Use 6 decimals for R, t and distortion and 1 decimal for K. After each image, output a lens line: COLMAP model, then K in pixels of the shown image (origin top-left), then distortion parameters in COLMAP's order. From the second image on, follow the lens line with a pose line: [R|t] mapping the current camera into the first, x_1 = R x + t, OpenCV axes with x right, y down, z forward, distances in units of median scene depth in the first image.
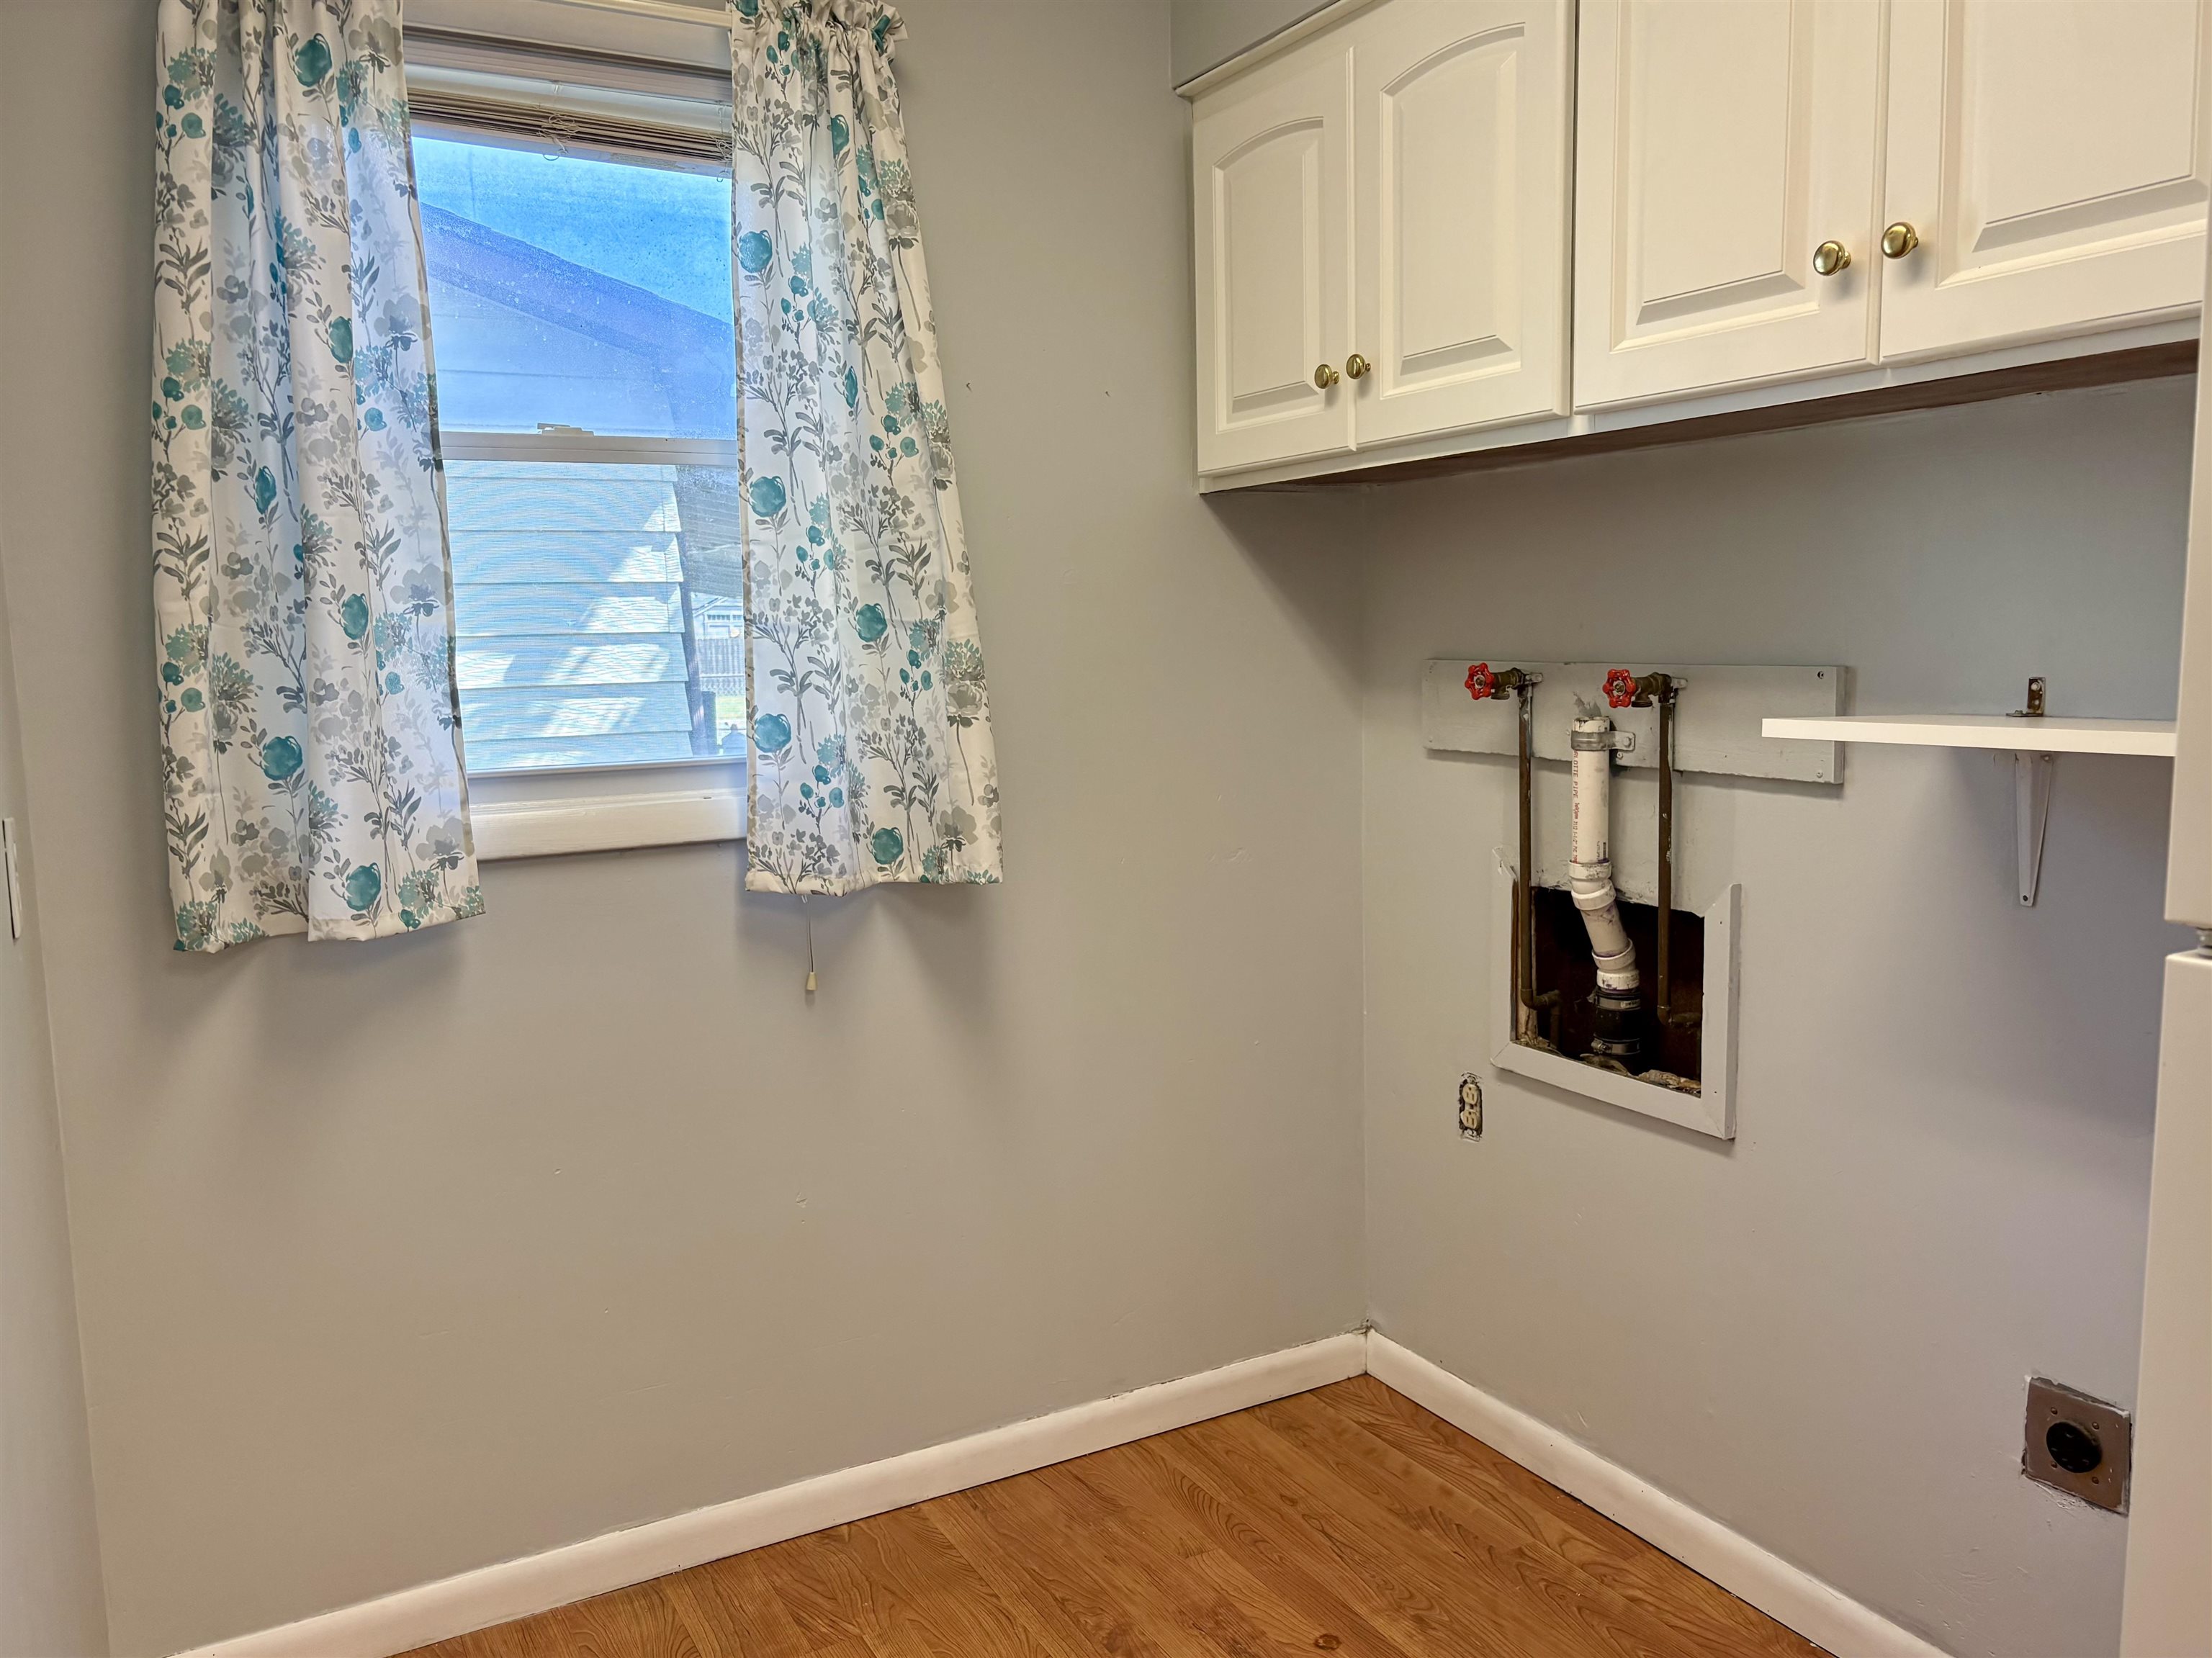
lens RADIAL K [[1686.0, 0, 1098.5], [0, 1686.0, 834.9], [0, 0, 1]] dist [0.061733, -0.073427]
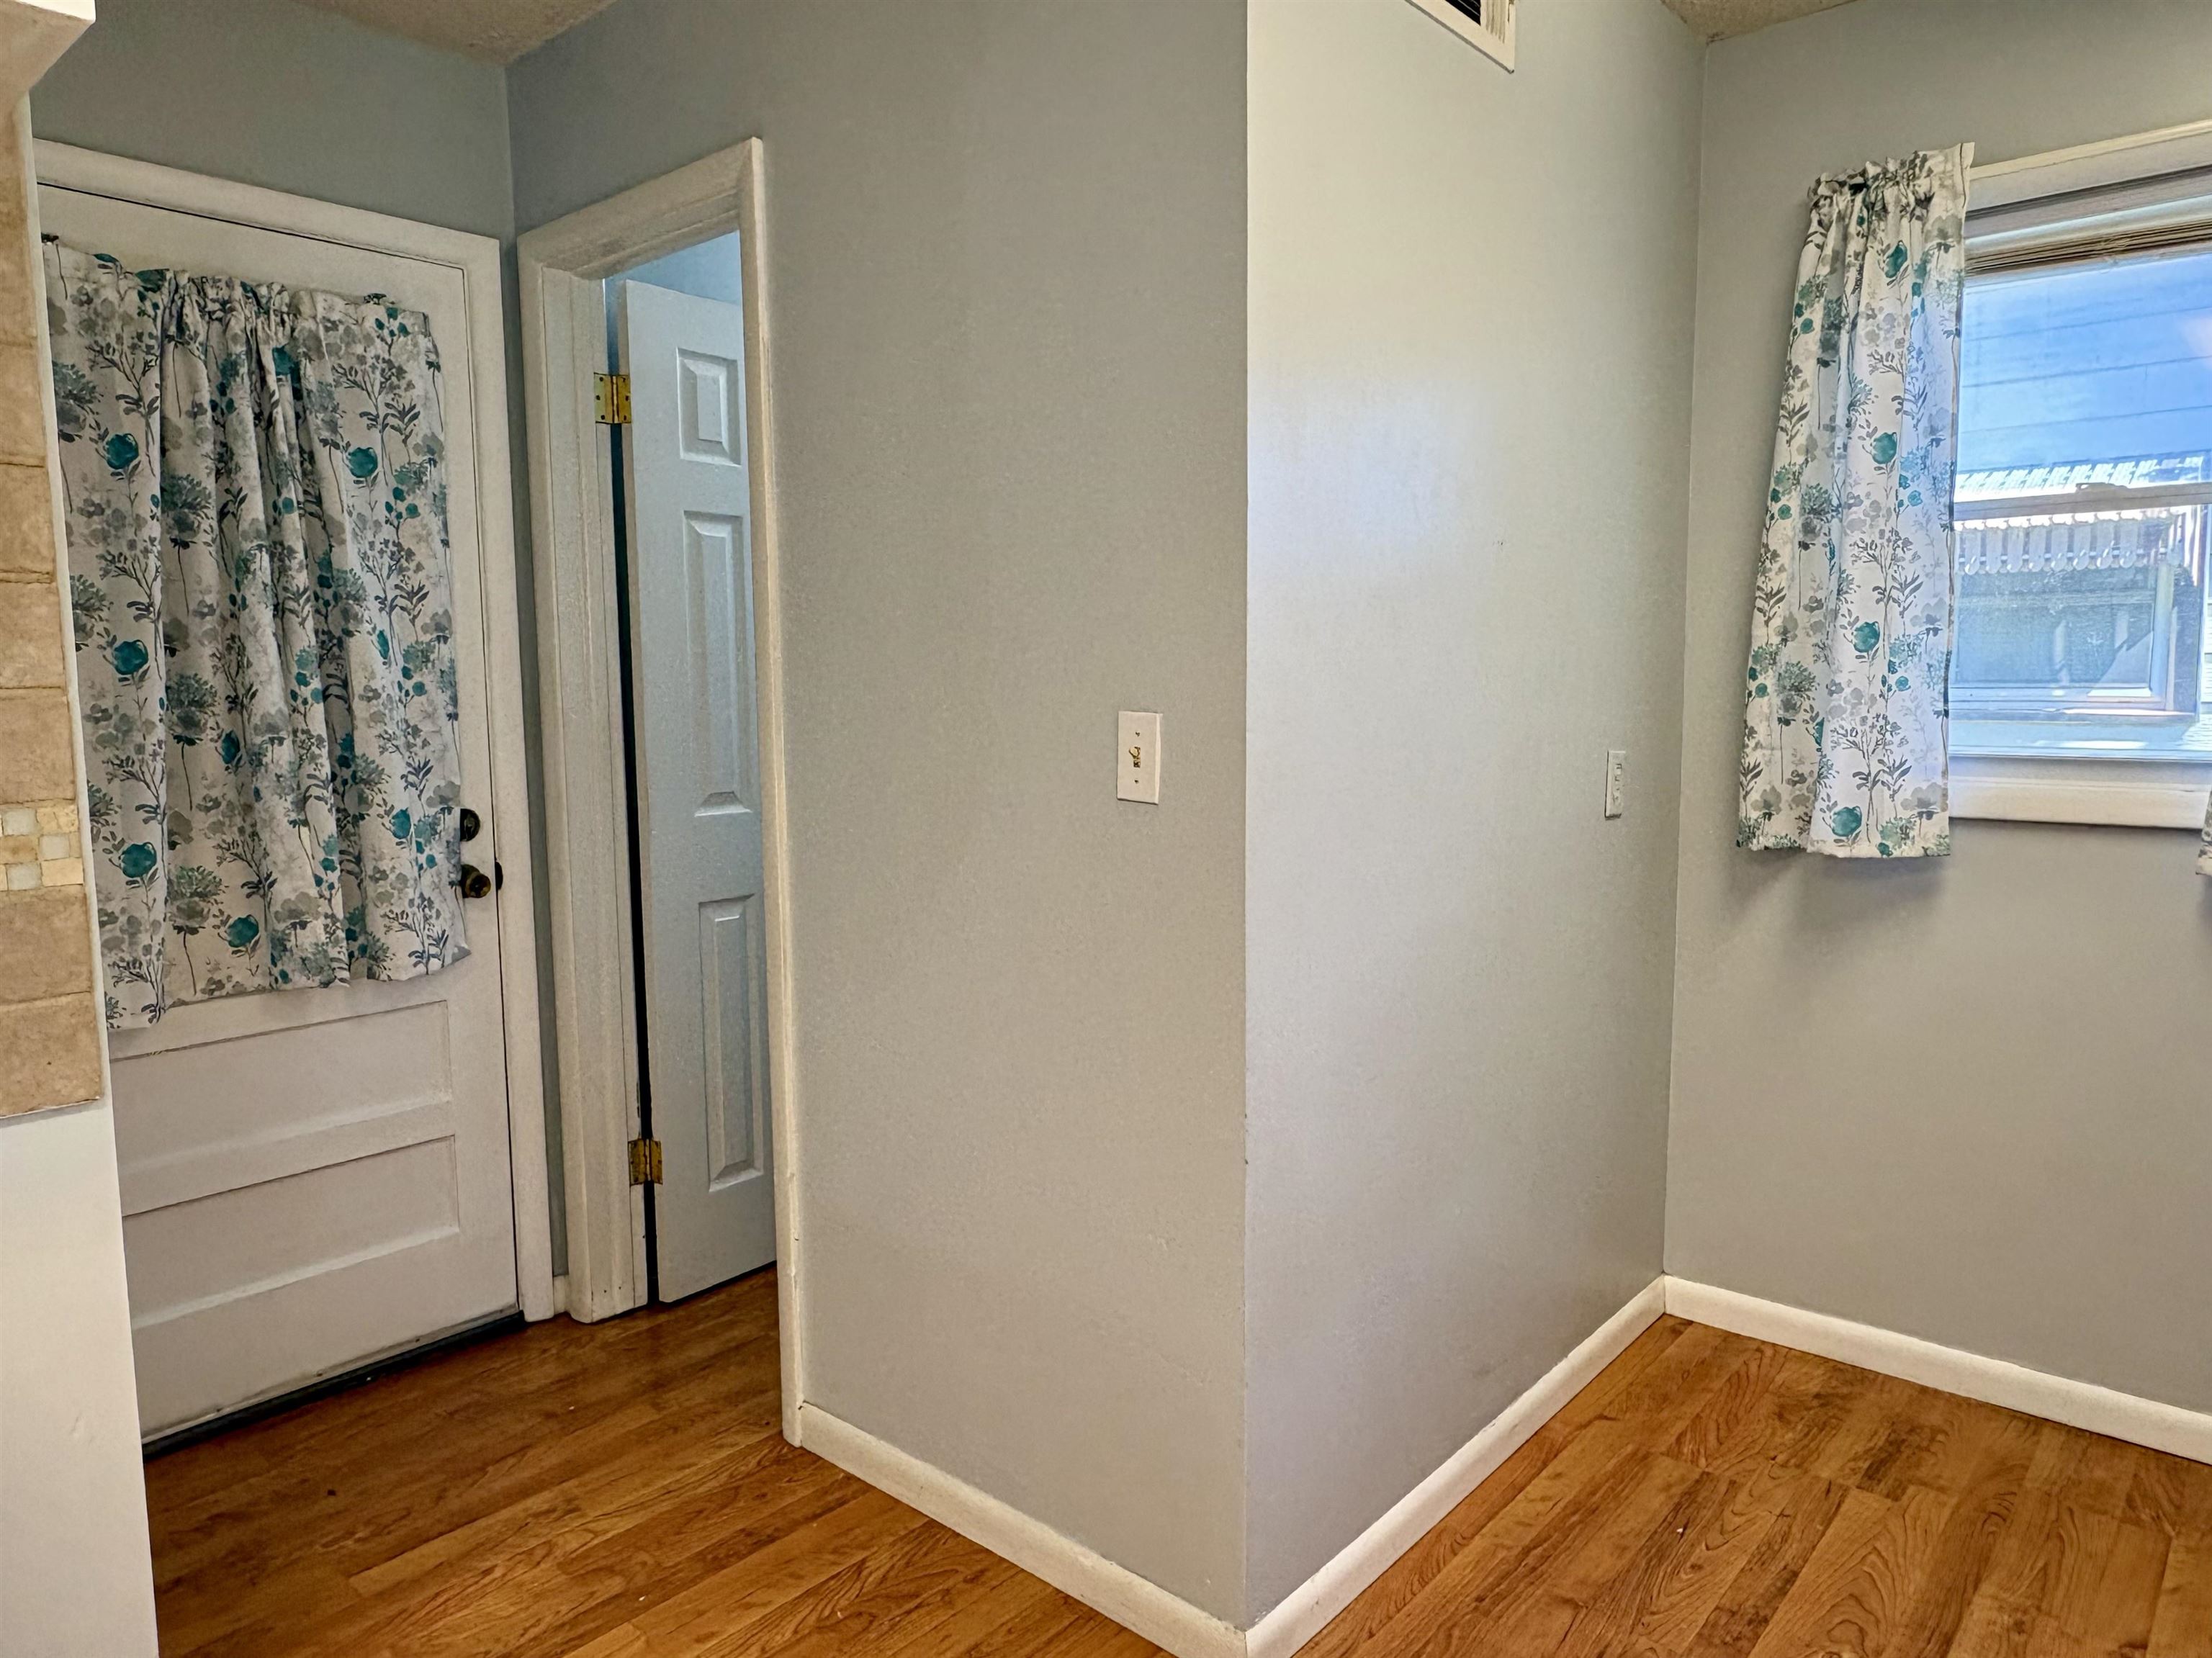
lens RADIAL K [[1440.5, 0, 1106.0], [0, 1440.5, 829.0], [0, 0, 1]] dist [-0.042695, 0.045210]
pose [[0.345688, 0.120337, -0.930602, 0.473441], [-0.109715, 0.990124, 0.087278, -0.000531], [0.931913, 0.071930, 0.355476, -0.032124]]
